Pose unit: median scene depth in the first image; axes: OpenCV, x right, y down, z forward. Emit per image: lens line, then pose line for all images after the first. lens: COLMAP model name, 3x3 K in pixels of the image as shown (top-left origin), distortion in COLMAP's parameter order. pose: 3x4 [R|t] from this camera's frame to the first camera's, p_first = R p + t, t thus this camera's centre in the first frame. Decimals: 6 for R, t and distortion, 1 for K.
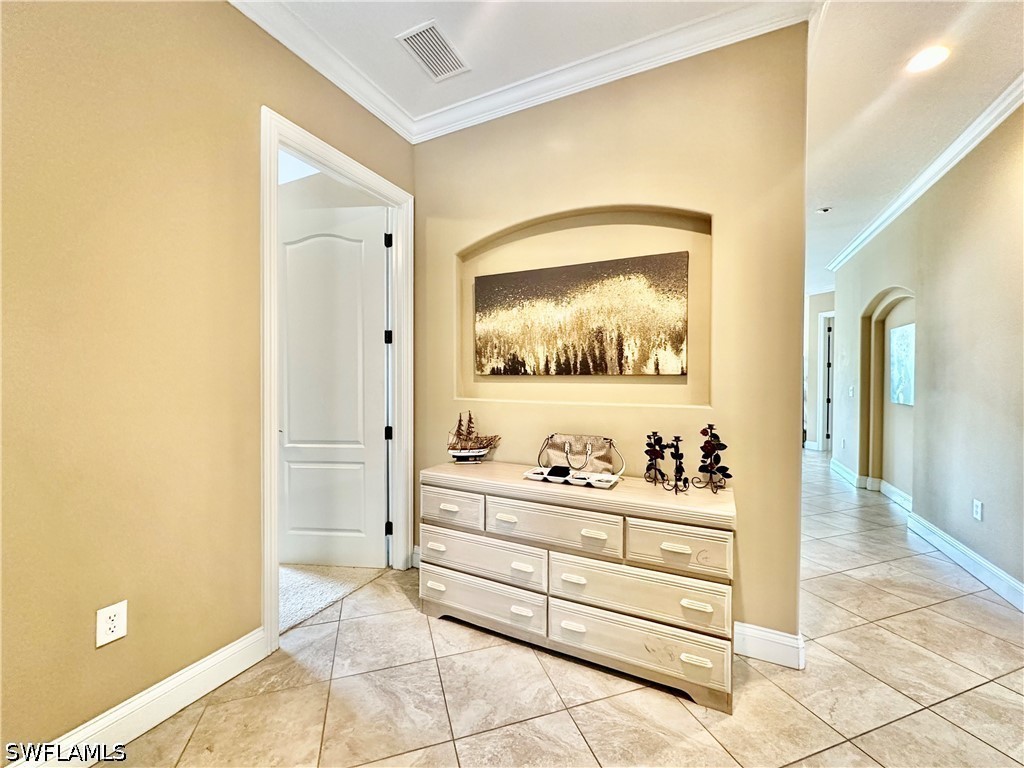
lens RADIAL K [[408.7, 0, 512.8], [0, 408.7, 383.1], [0, 0, 1]] dist [-0.001961, 0.000208]
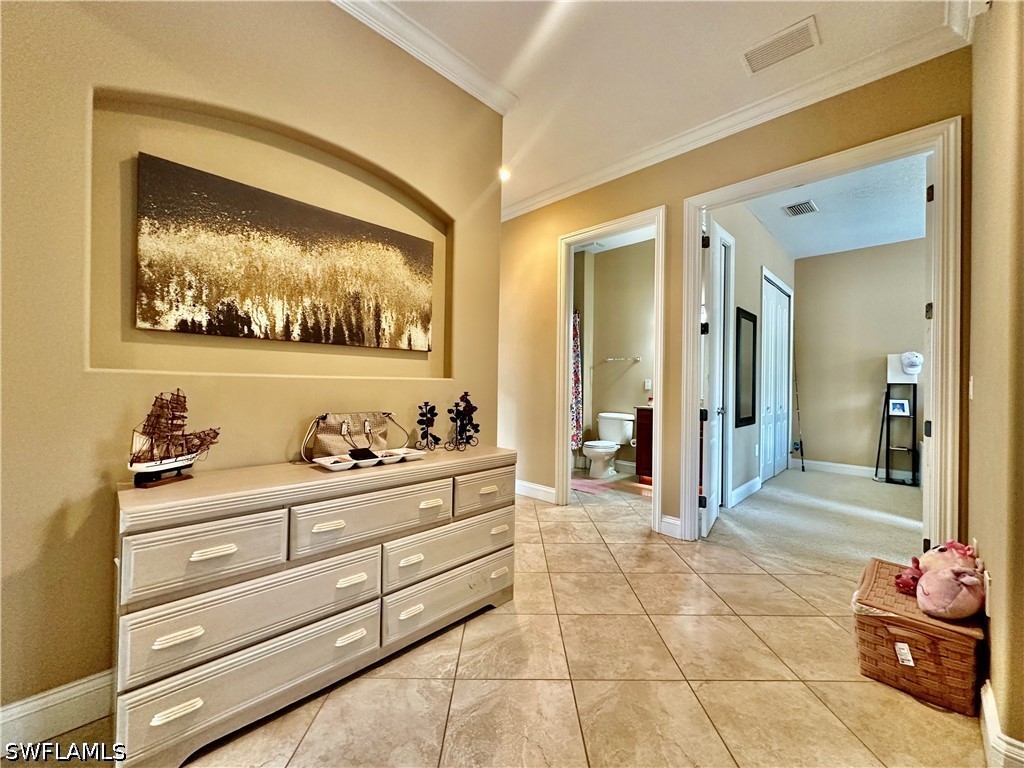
lens RADIAL K [[408.7, 0, 512.8], [0, 408.7, 383.1], [0, 0, 1]] dist [-0.001961, 0.000208]
pose [[0.311414, 0.002139, 0.950272, -0.544556], [-0.002711, 0.999995, -0.001362, 0.063813], [-0.950271, -0.002152, 0.311418, 0.406664]]
